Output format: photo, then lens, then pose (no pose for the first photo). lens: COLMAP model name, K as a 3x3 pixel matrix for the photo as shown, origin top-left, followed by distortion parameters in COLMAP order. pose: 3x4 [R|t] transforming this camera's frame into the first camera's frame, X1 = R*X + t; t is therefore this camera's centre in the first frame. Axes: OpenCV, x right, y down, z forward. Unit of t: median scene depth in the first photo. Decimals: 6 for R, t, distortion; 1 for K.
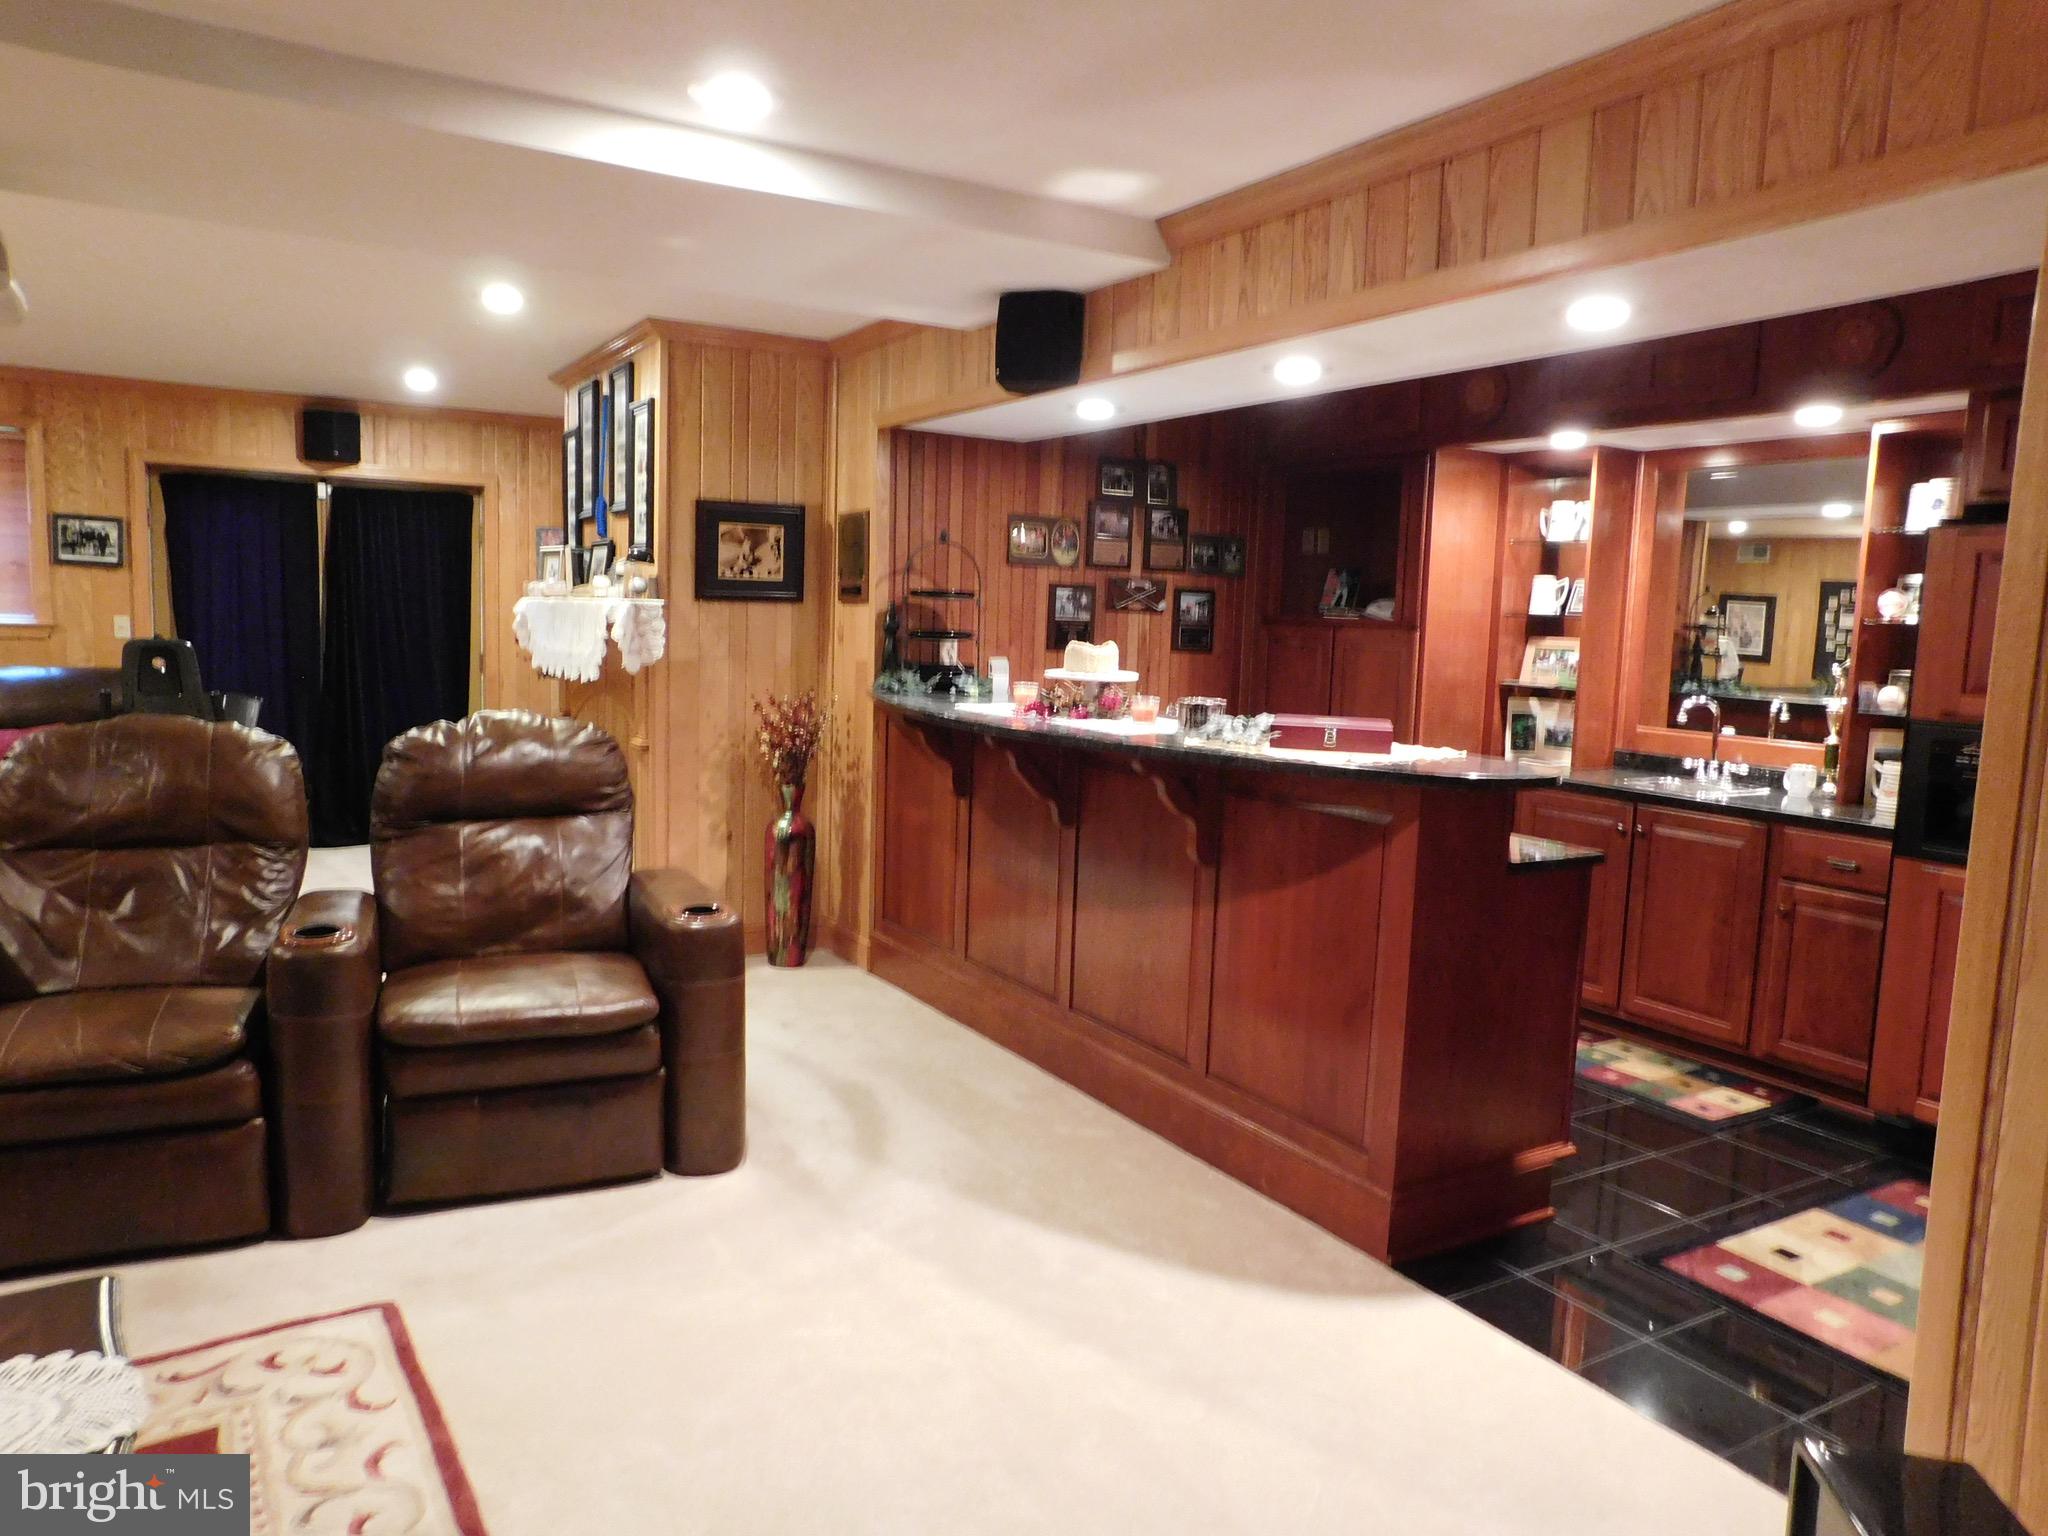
lens RADIAL K [[1359.6, 0, 1037.2], [0, 1359.6, 781.9], [0, 0, 1]] dist [-0.051376, 0.037031]
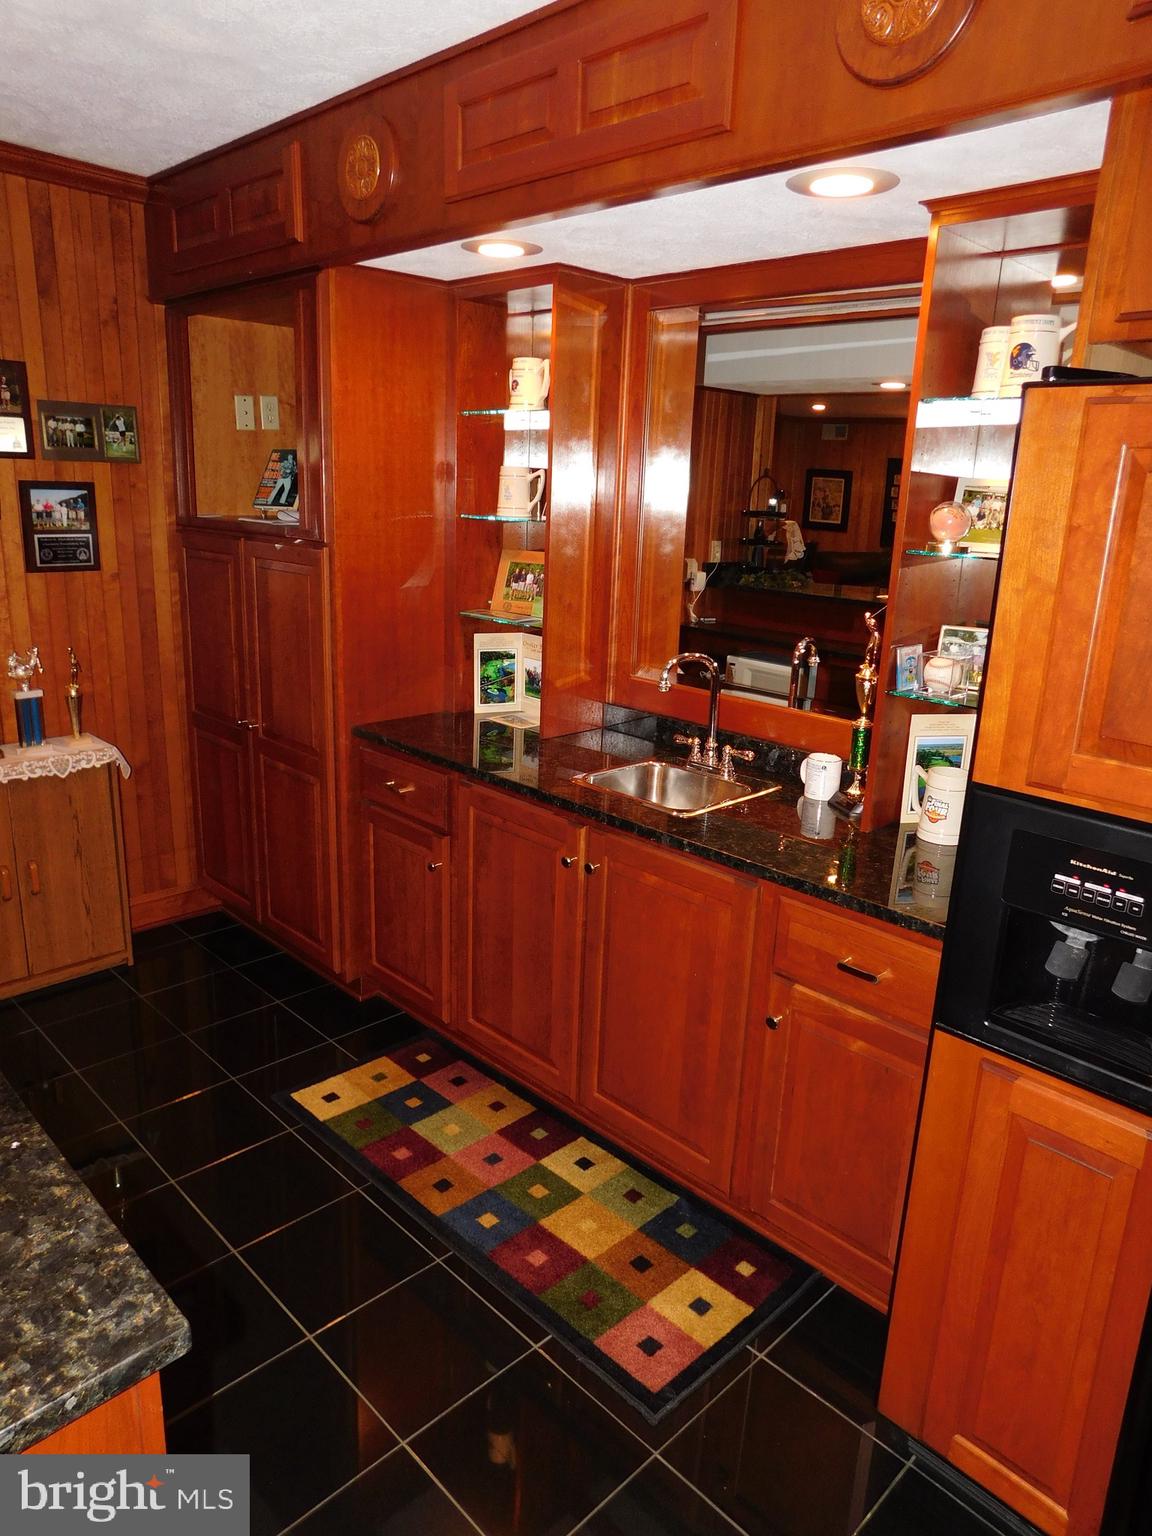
lens RADIAL K [[1019.7, 0, 572.6], [0, 1019.7, 758.2], [0, 0, 1]] dist [-0.051376, 0.037031]
pose [[0.974855, -0.056000, 0.215690, 0.275371], [0.023457, 0.988319, 0.150582, -0.076384], [-0.221603, -0.141736, 0.964781, 0.435416]]
